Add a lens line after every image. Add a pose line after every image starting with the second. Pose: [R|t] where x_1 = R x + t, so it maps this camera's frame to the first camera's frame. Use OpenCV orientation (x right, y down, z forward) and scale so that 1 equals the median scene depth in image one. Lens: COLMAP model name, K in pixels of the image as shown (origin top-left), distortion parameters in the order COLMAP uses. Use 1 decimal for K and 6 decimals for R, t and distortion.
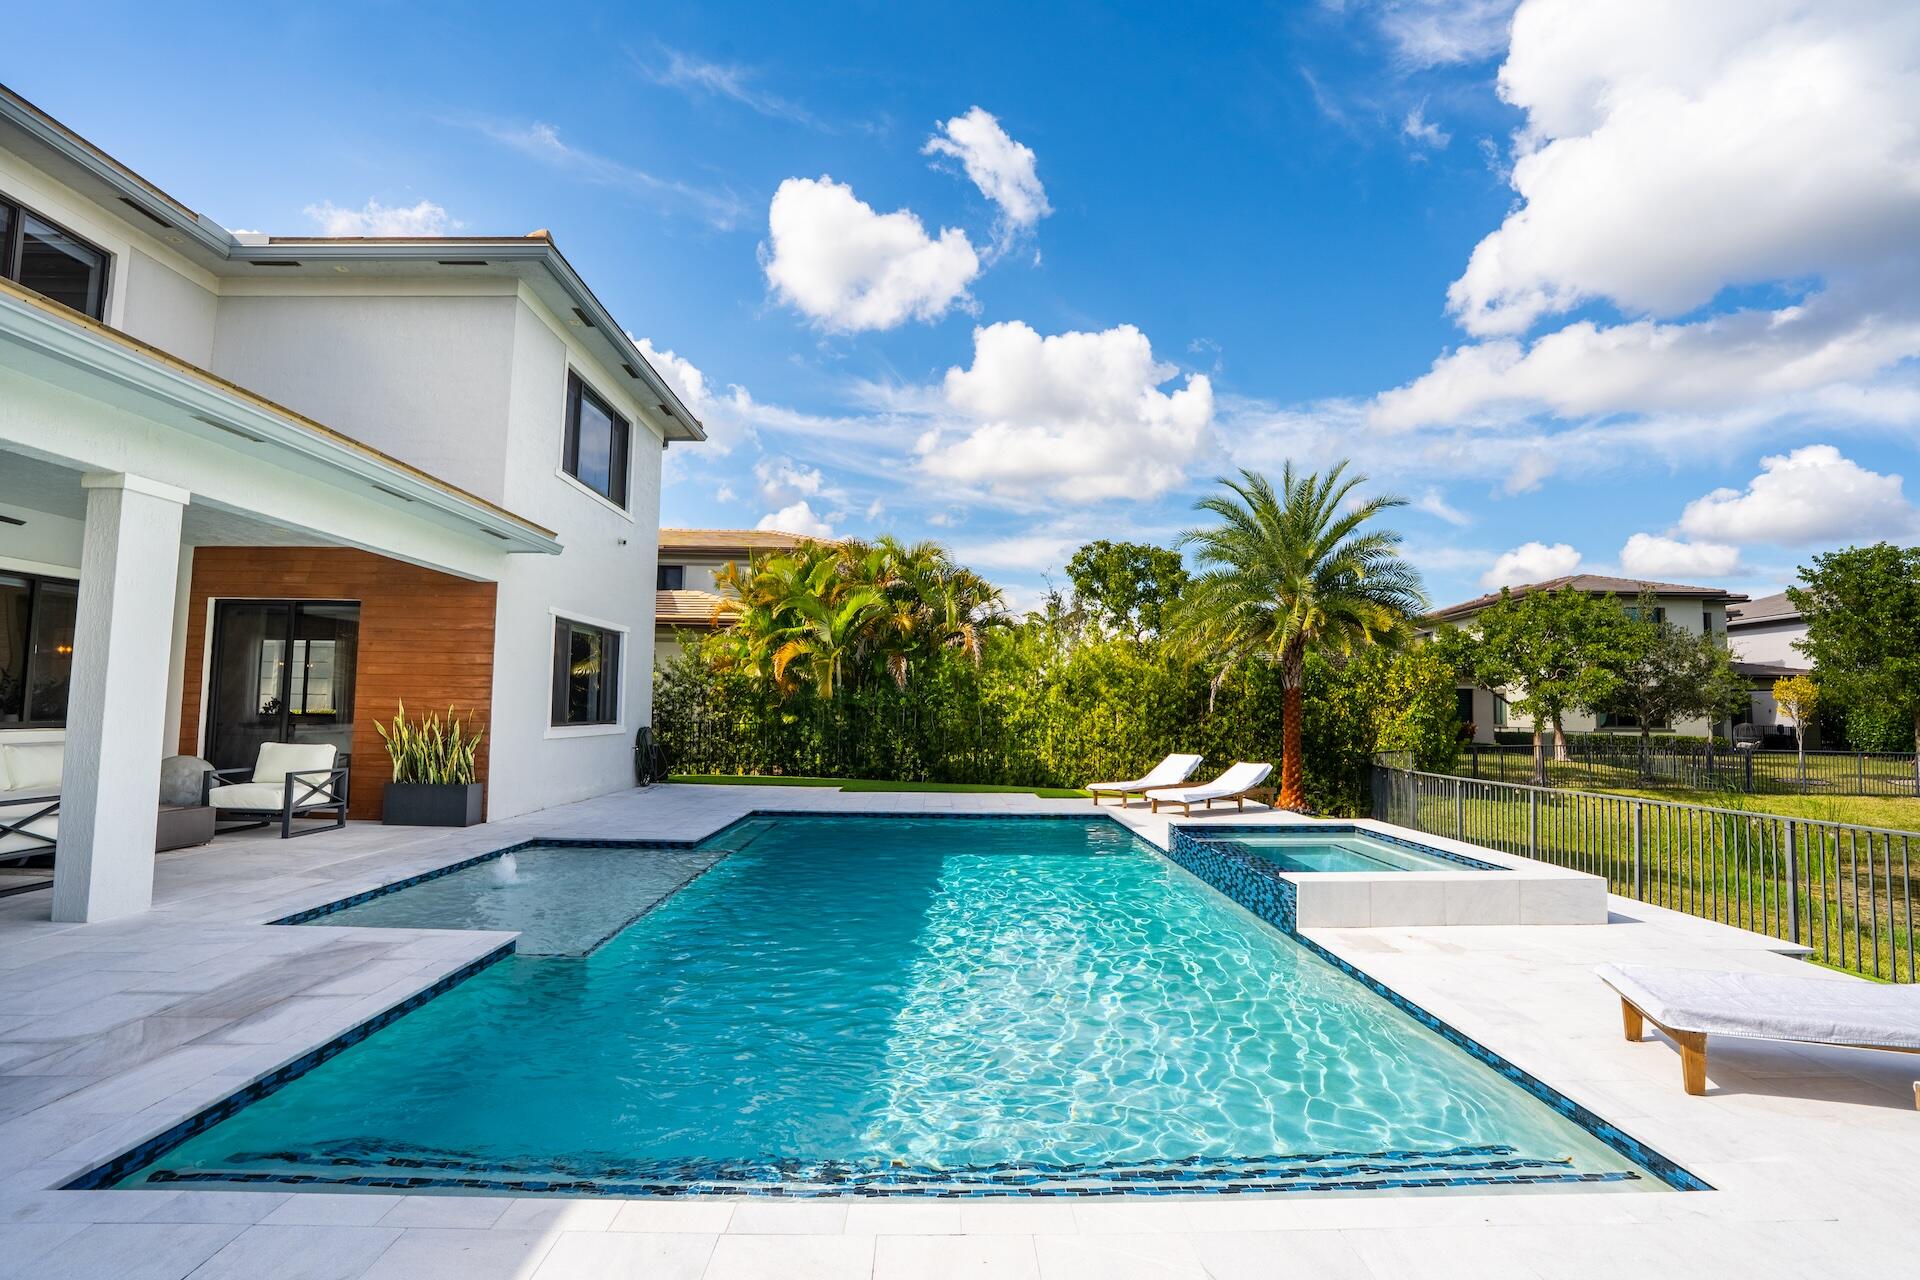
lens RADIAL K [[895.5, 0, 976.6], [0, 895.5, 638.6], [0, 0, 1]] dist [-0.032790, 0.000379]
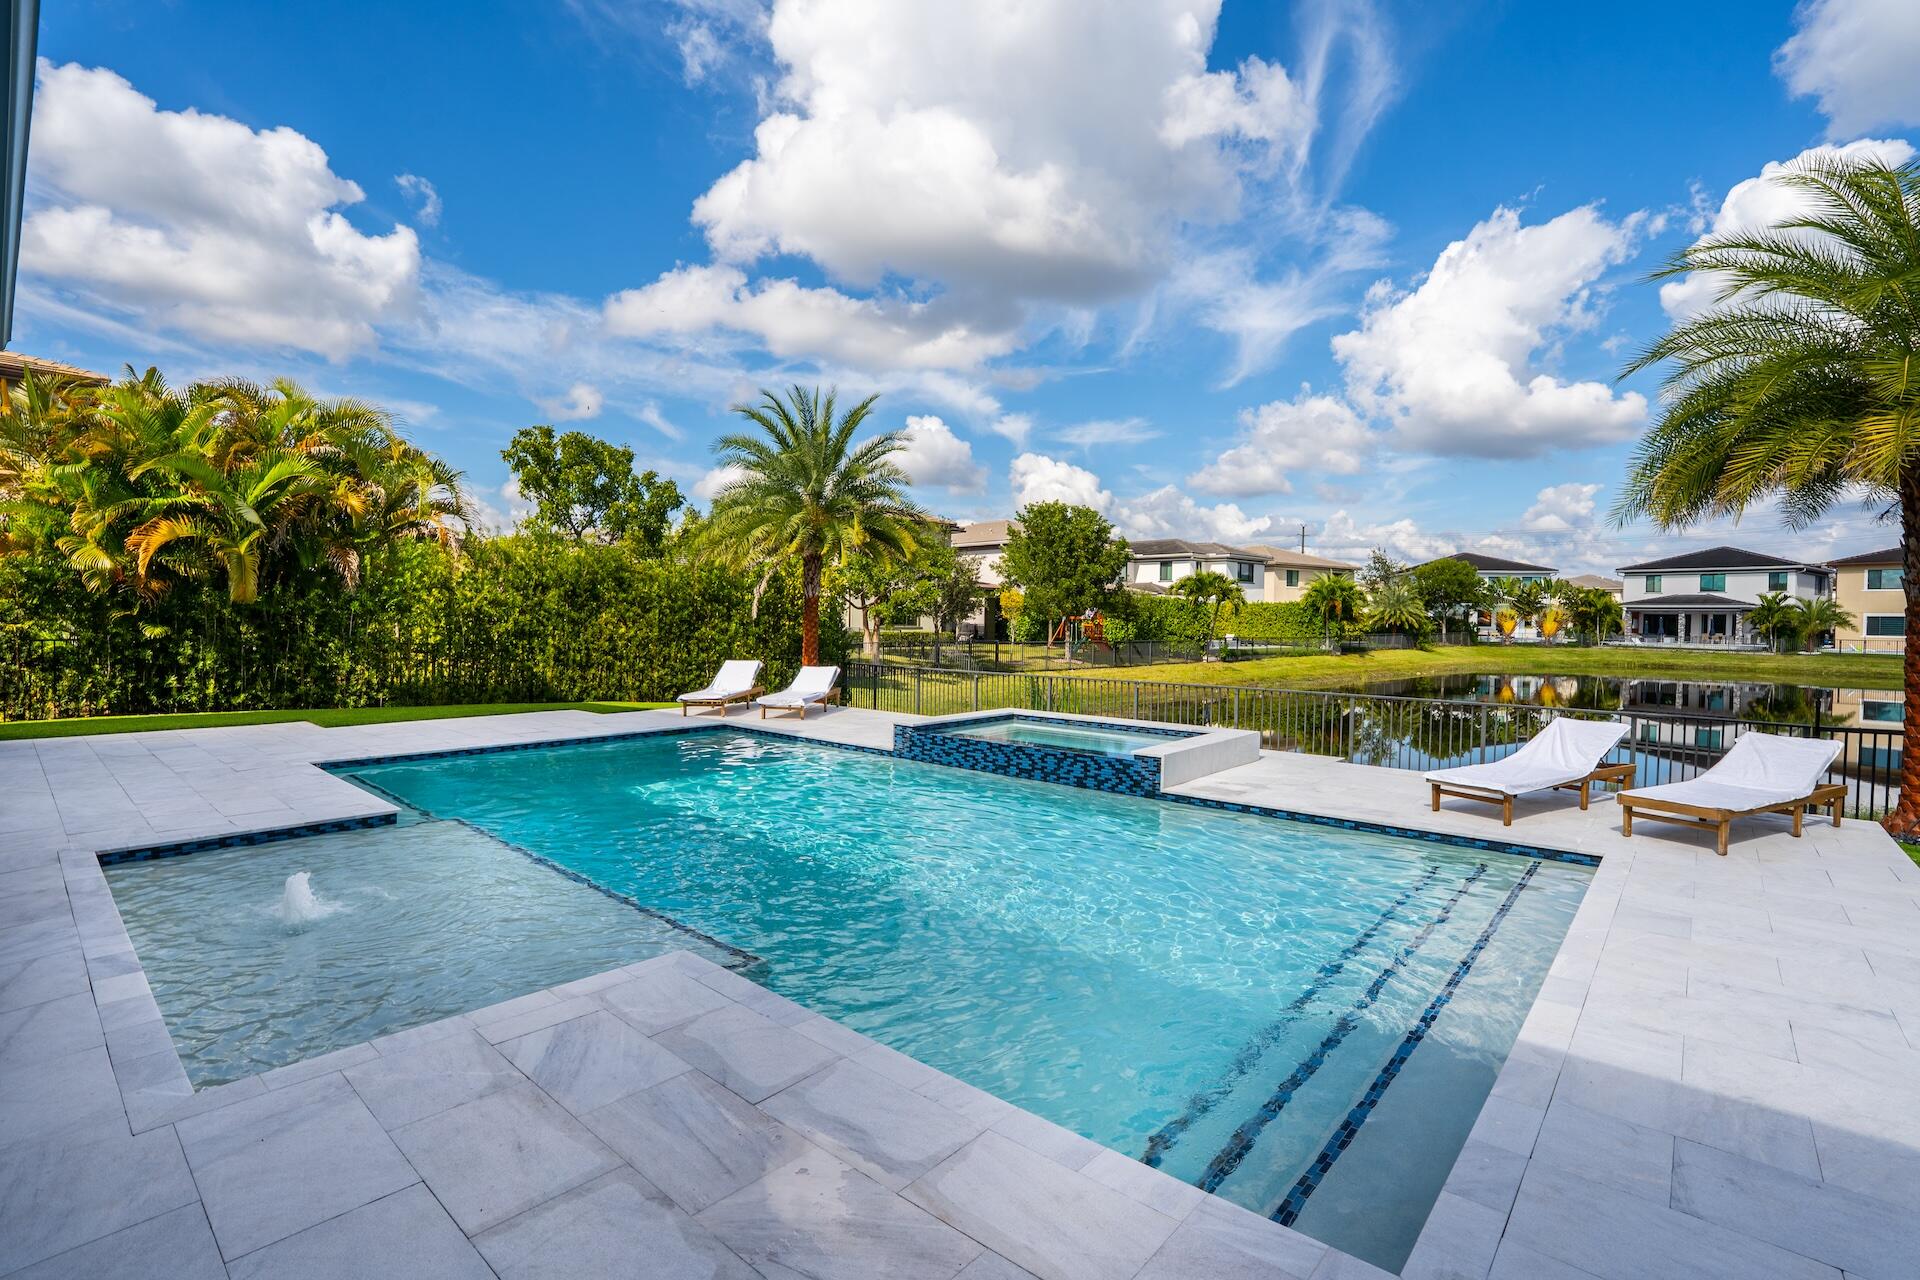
lens RADIAL K [[887.3, 0, 945.3], [0, 887.3, 655.4], [0, 0, 1]] dist [-0.068202, 0.026028]
pose [[0.696537, -0.036049, 0.716615, -0.256213], [-0.059148, 0.992453, 0.107416, 0.001309], [-0.715079, -0.117205, 0.689148, 0.108267]]
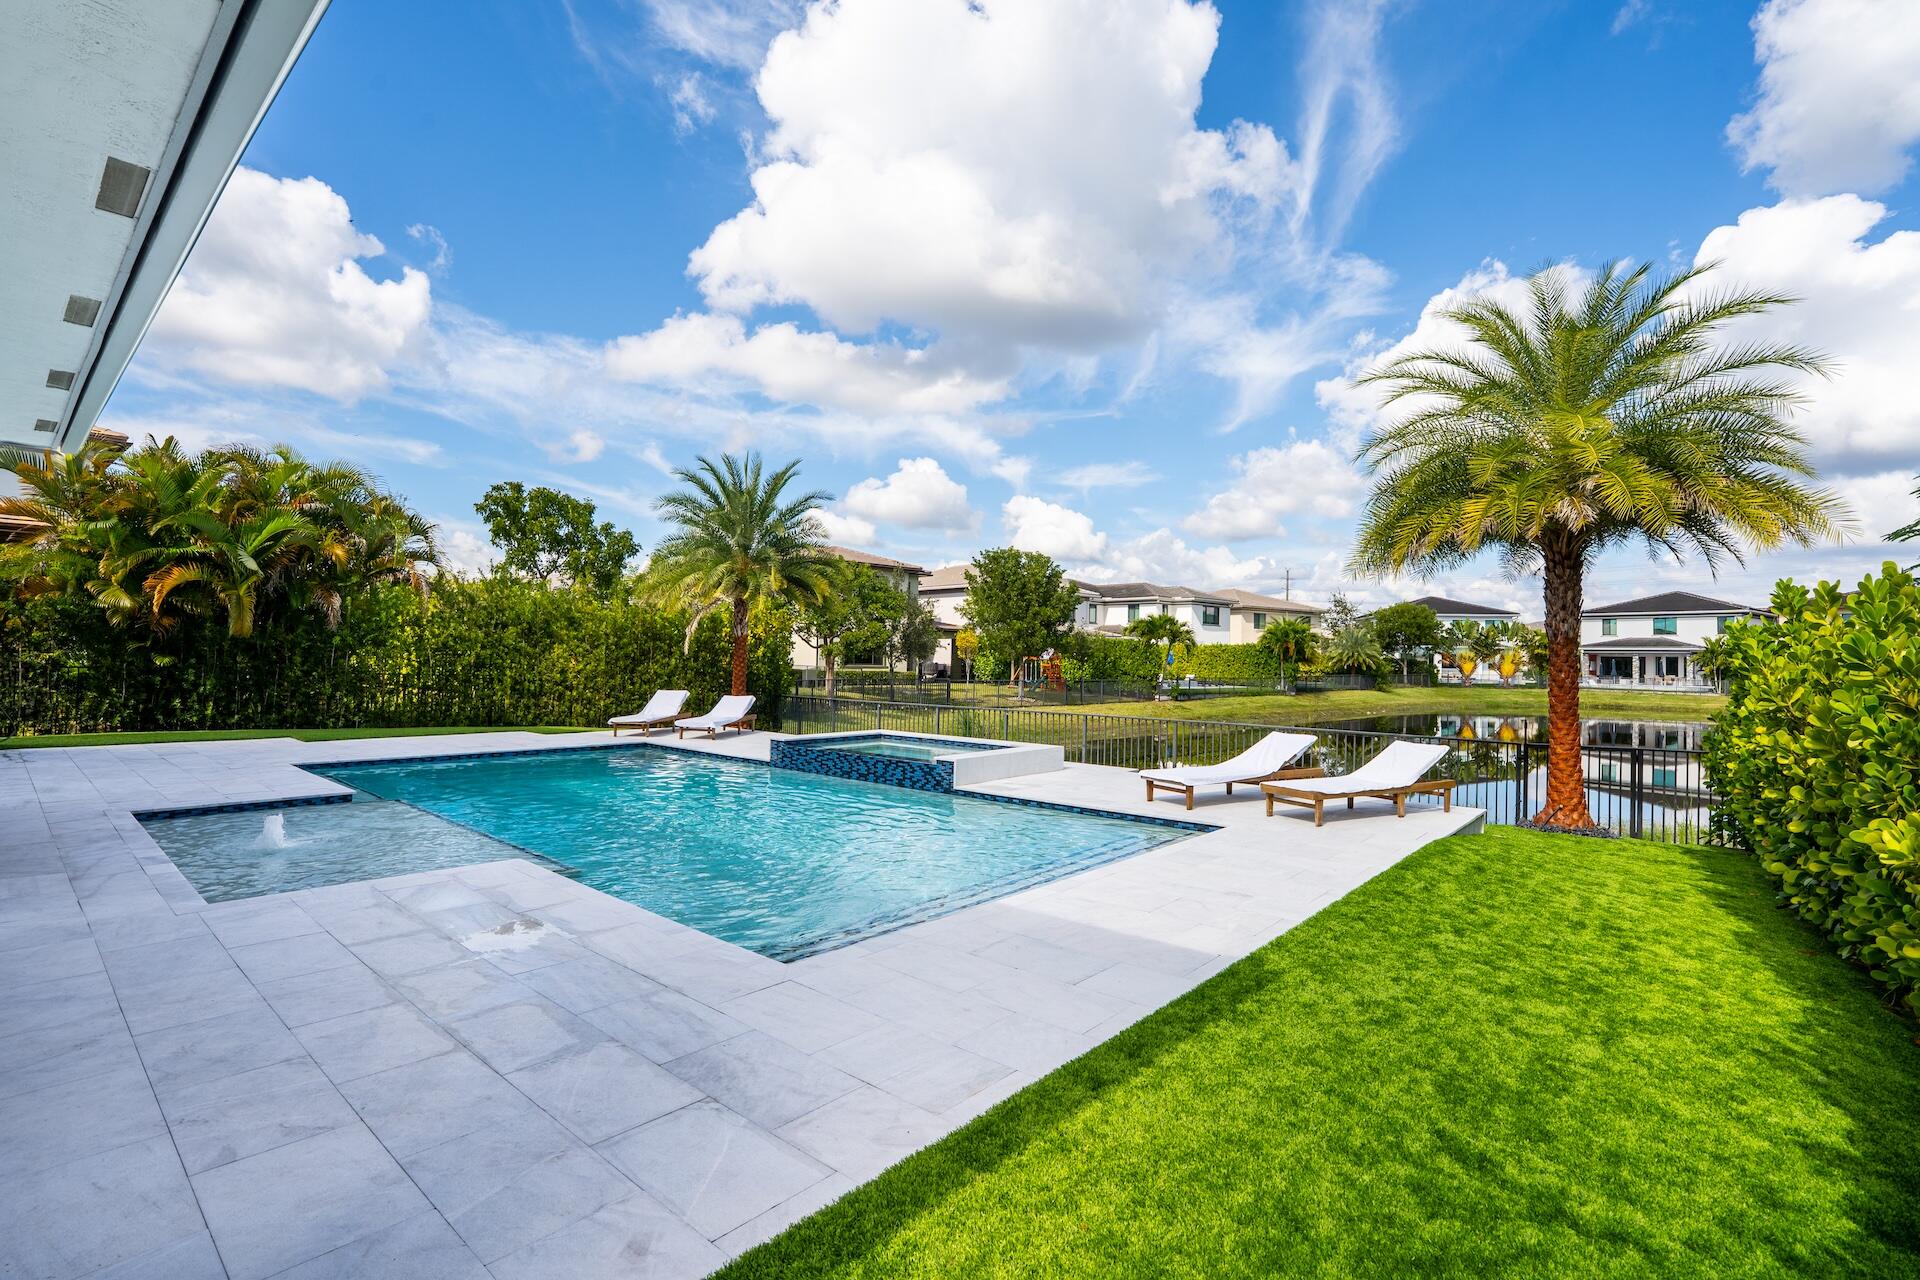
lens RADIAL K [[887.3, 0, 945.3], [0, 887.3, 655.4], [0, 0, 1]] dist [-0.068202, 0.026028]
pose [[0.692943, 0.000751, 0.720992, -0.275532], [-0.064430, 0.996063, 0.060886, -0.007597], [-0.718108, -0.088644, 0.690263, -0.041664]]
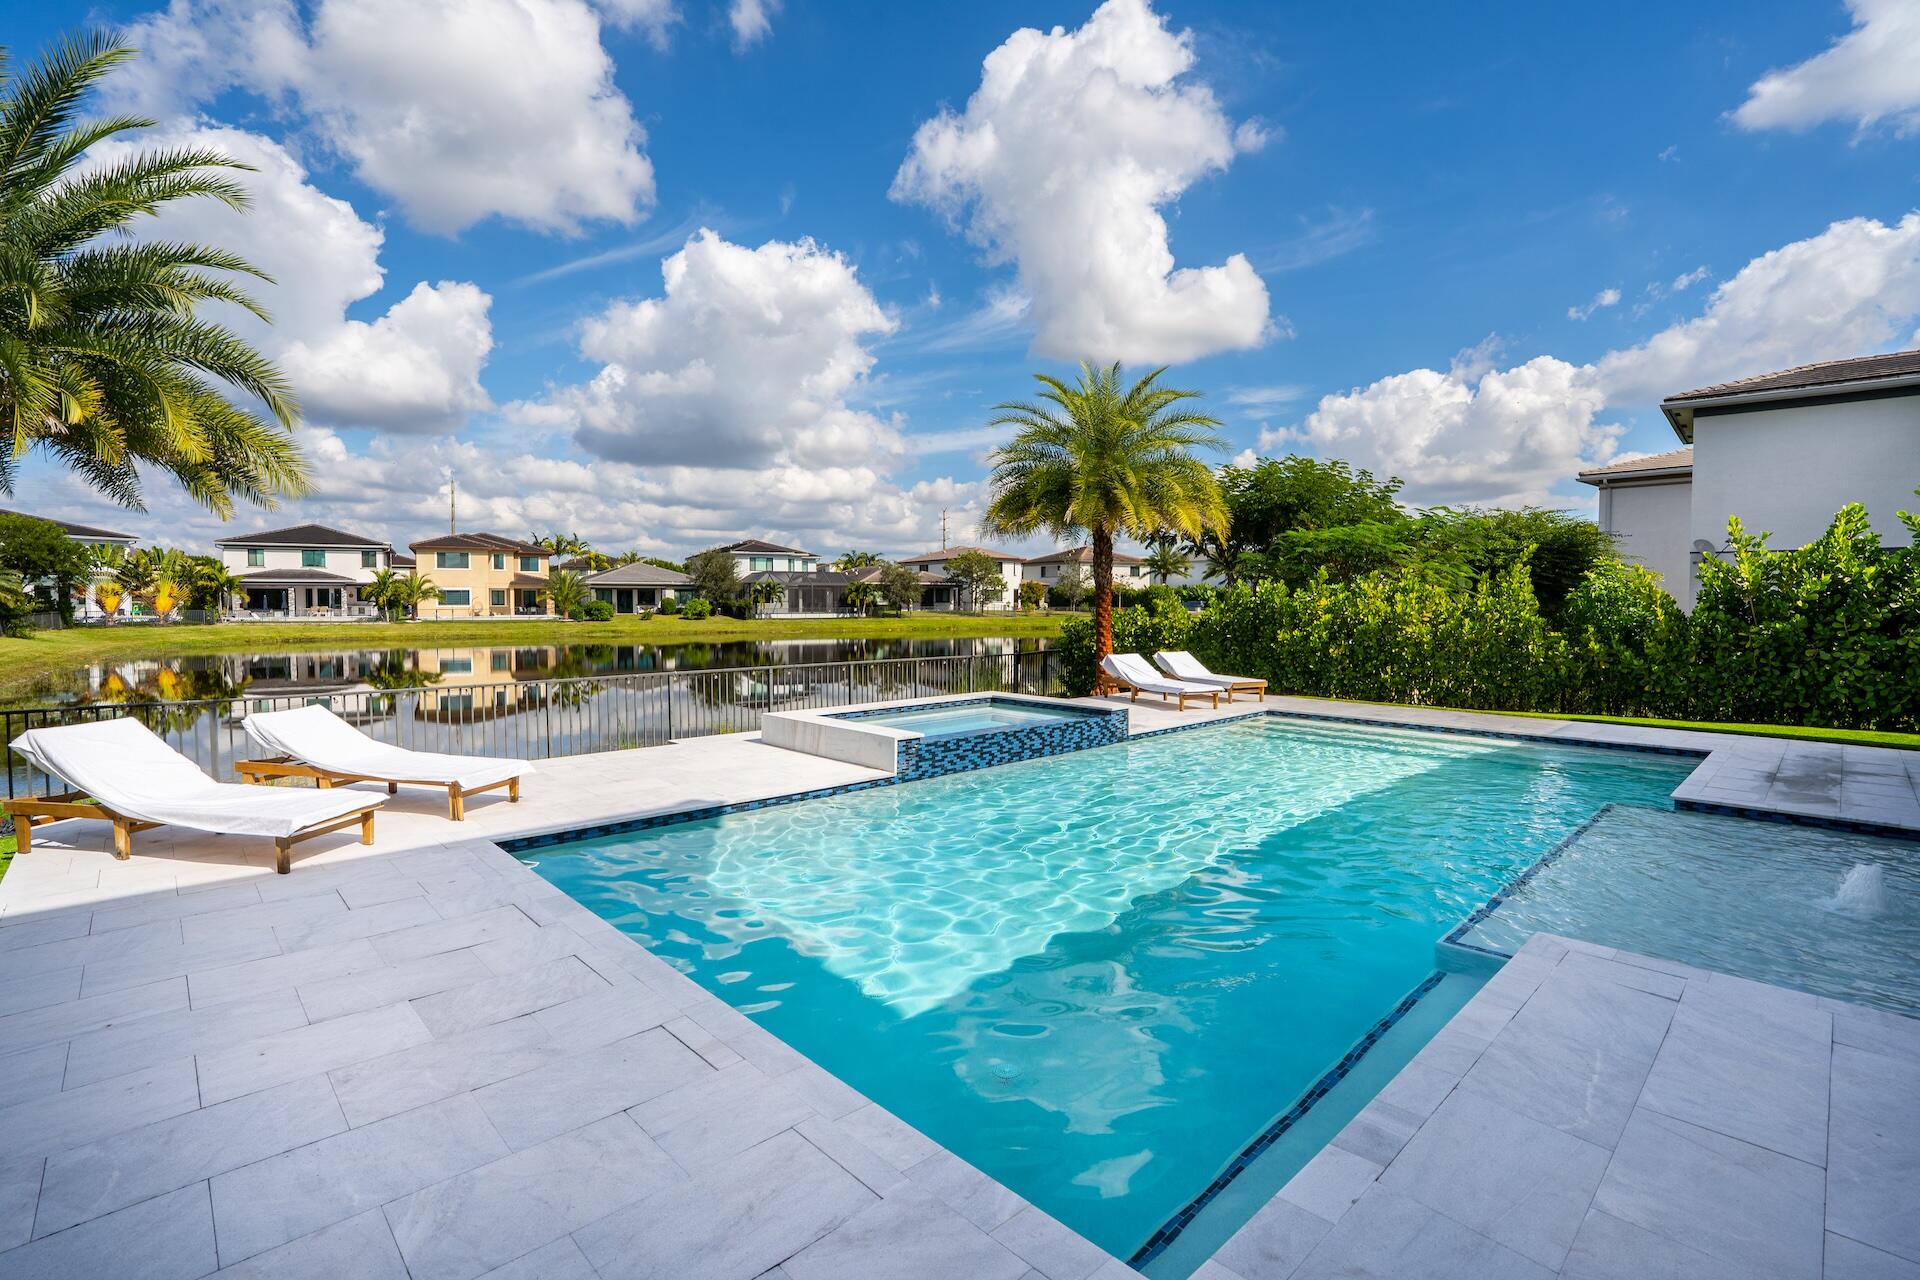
lens RADIAL K [[863.3, 0, 960.0], [0, 863.3, 640.0], [0, 0, 1]] dist [-0.012227, 0.000184]
pose [[-0.659359, -0.046829, 0.750368, -0.204982], [-0.069016, 0.997614, 0.001614, 0.054127], [-0.748654, -0.050723, -0.661018, 0.736107]]
